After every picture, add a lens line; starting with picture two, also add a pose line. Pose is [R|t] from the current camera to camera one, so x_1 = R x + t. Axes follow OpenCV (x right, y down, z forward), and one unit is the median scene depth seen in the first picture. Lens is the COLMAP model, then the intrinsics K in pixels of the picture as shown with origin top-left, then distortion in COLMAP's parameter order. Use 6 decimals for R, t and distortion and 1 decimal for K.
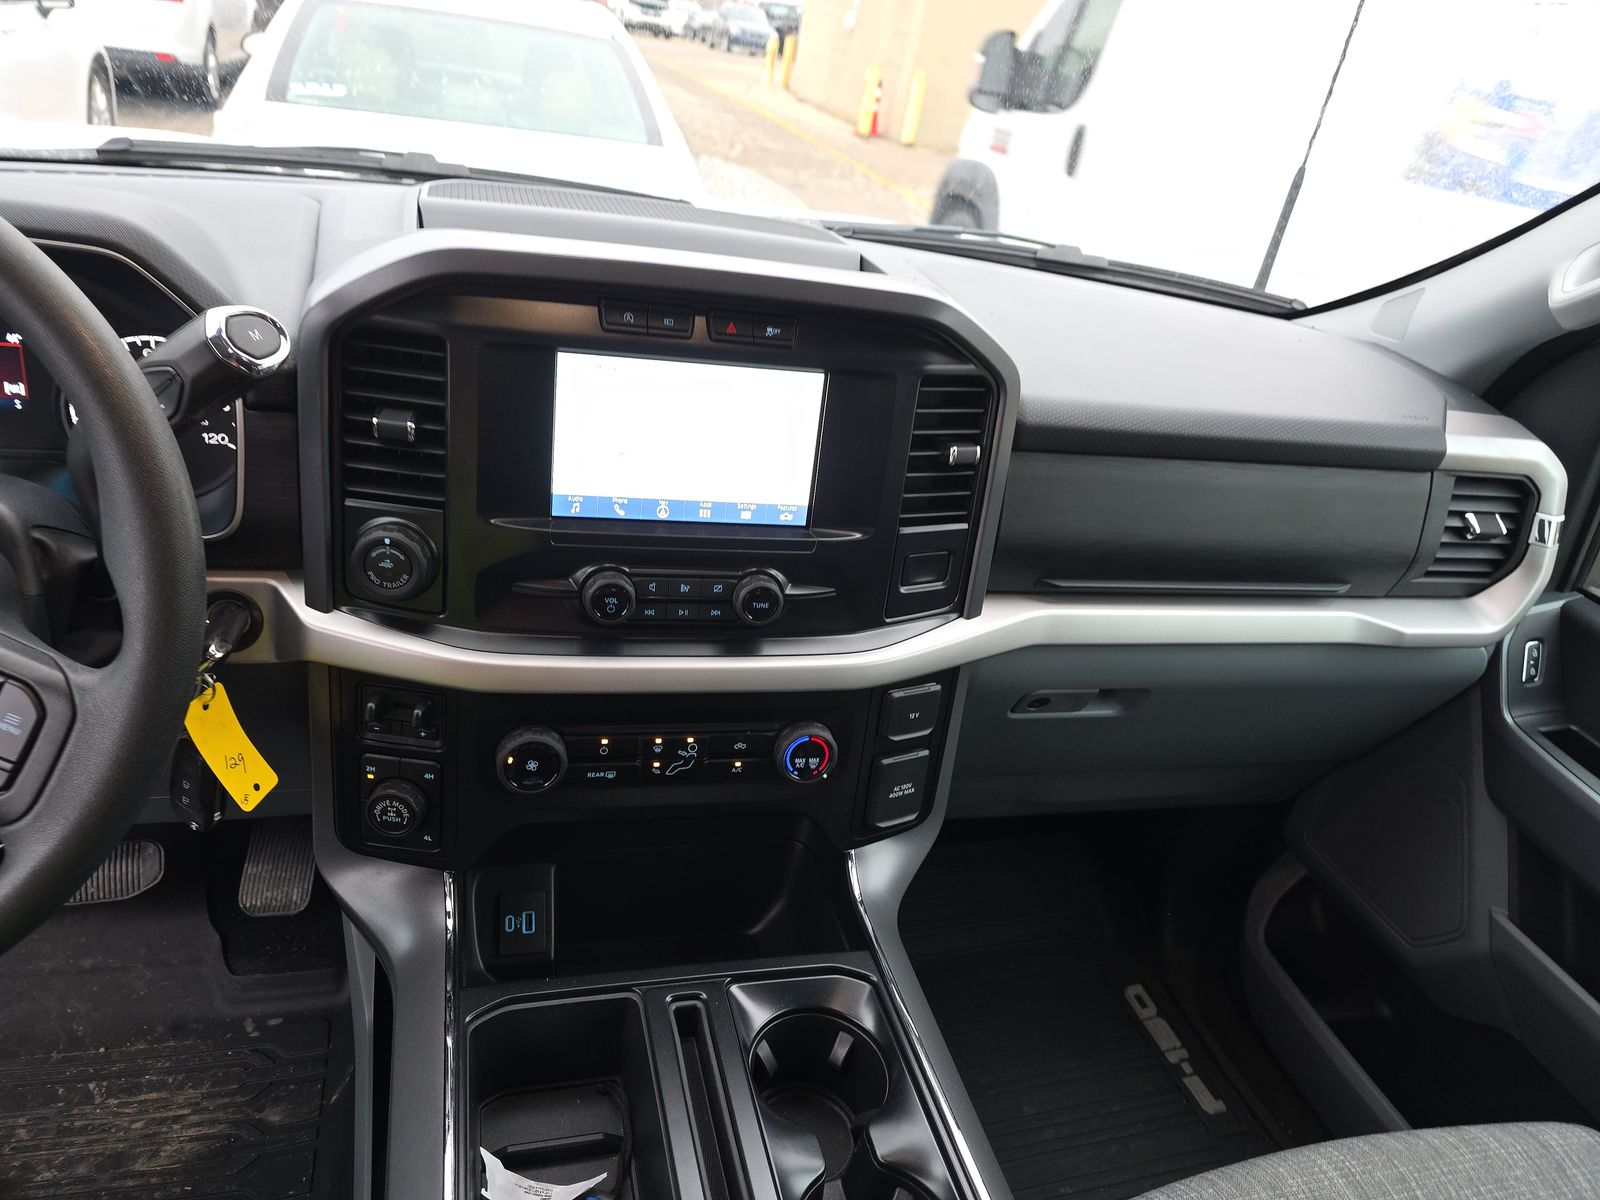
lens RADIAL K [[1076.0, 0, 800.0], [0, 1076.0, 600.0], [0, 0, 1]] dist [0.000452, -0.002925]
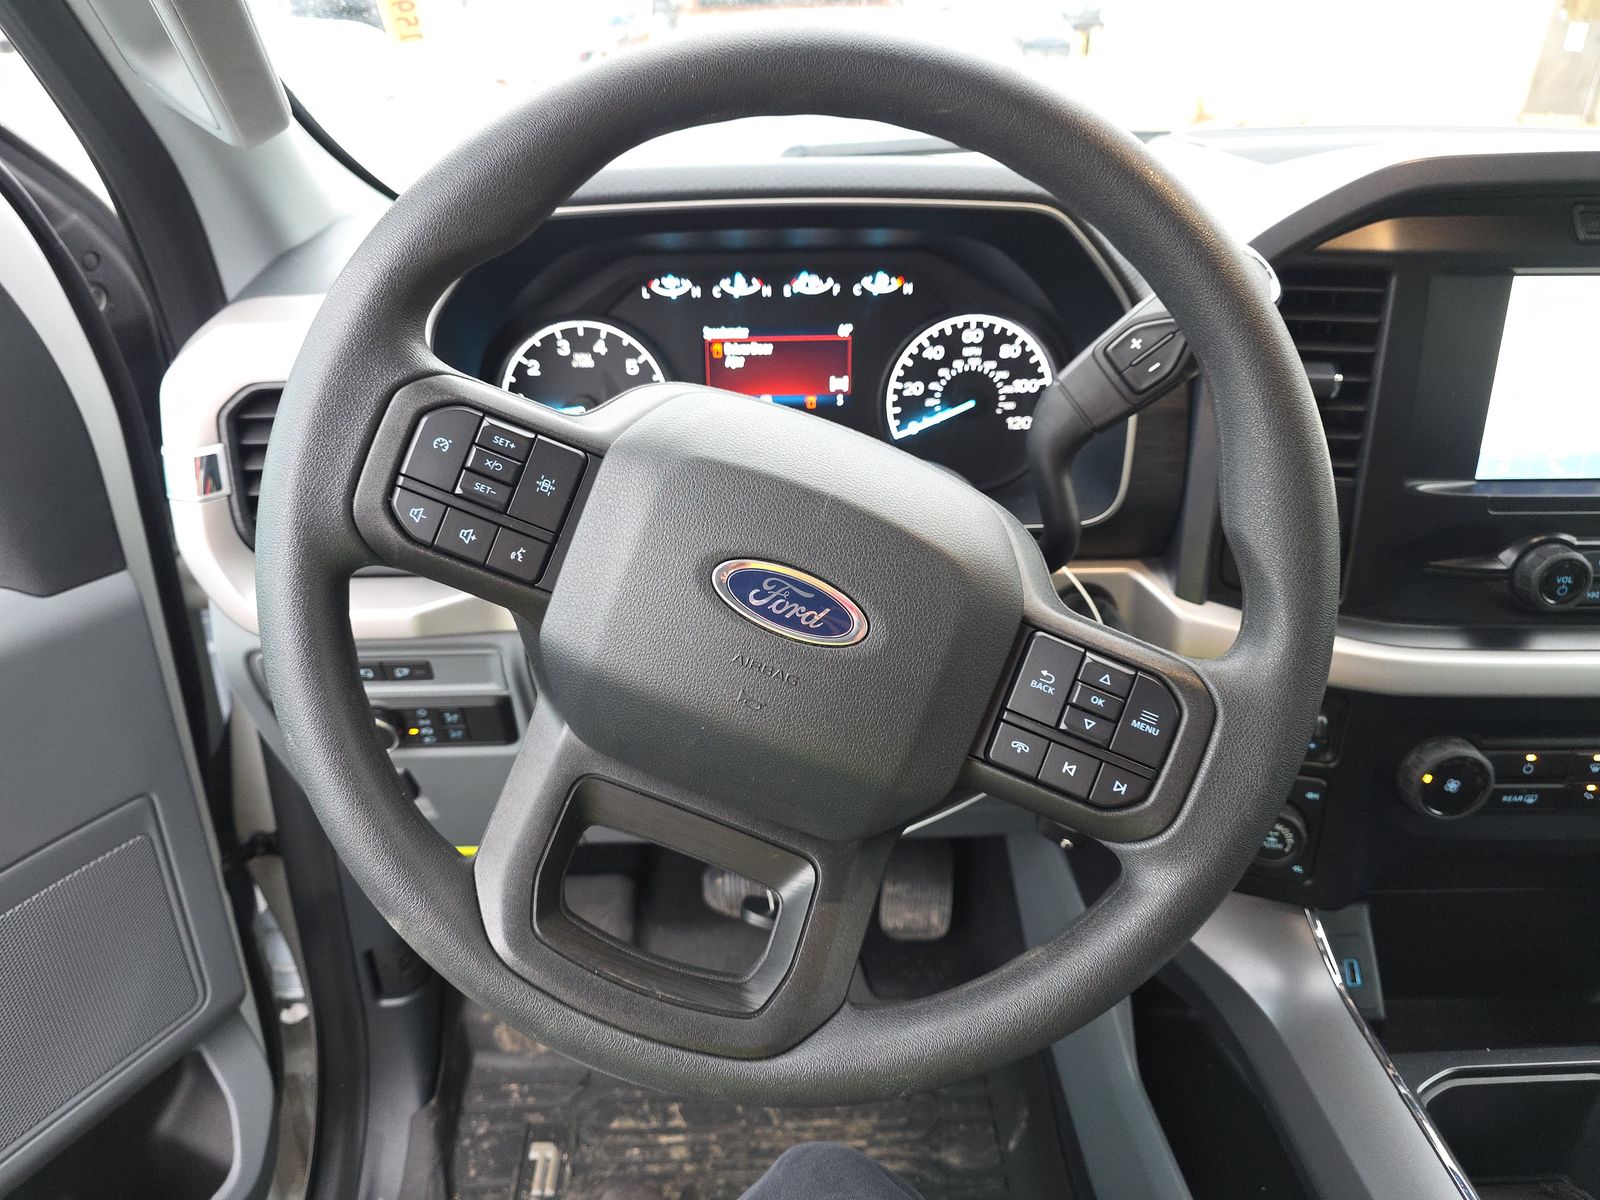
lens RADIAL K [[1076.3, 0, 800.0], [0, 1076.3, 600.0], [0, 0, 1]] dist [0.053206, -0.048312]
pose [[0.960966, -0.031424, -0.274876, -0.375106], [0.025185, 0.999339, -0.026200, 0.016393], [0.275517, 0.018255, 0.961123, 0.045997]]
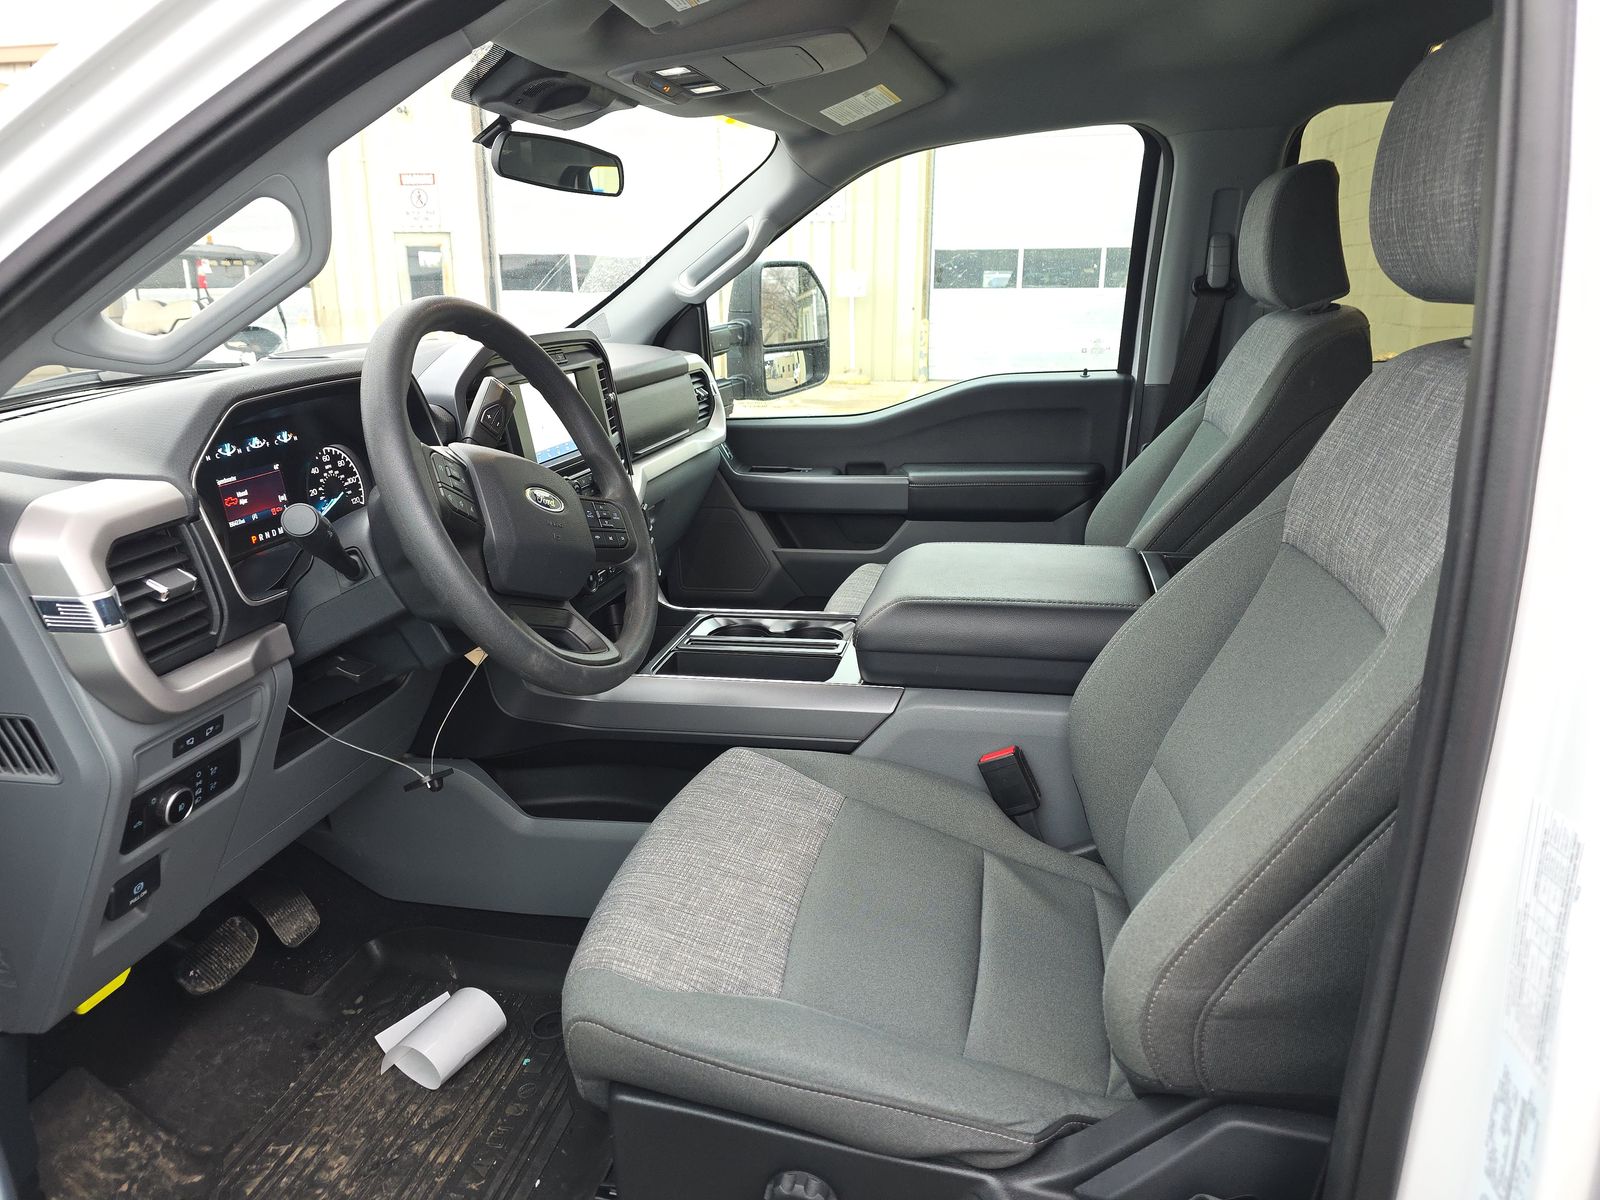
lens RADIAL K [[1076.3, 0, 800.0], [0, 1076.3, 600.0], [0, 0, 1]] dist [0.053206, -0.048312]
pose [[0.438780, -0.404754, 0.802275, -1.317698], [0.495749, 0.853683, 0.159555, 0.044826], [-0.749470, 0.327718, 0.575236, -0.356621]]
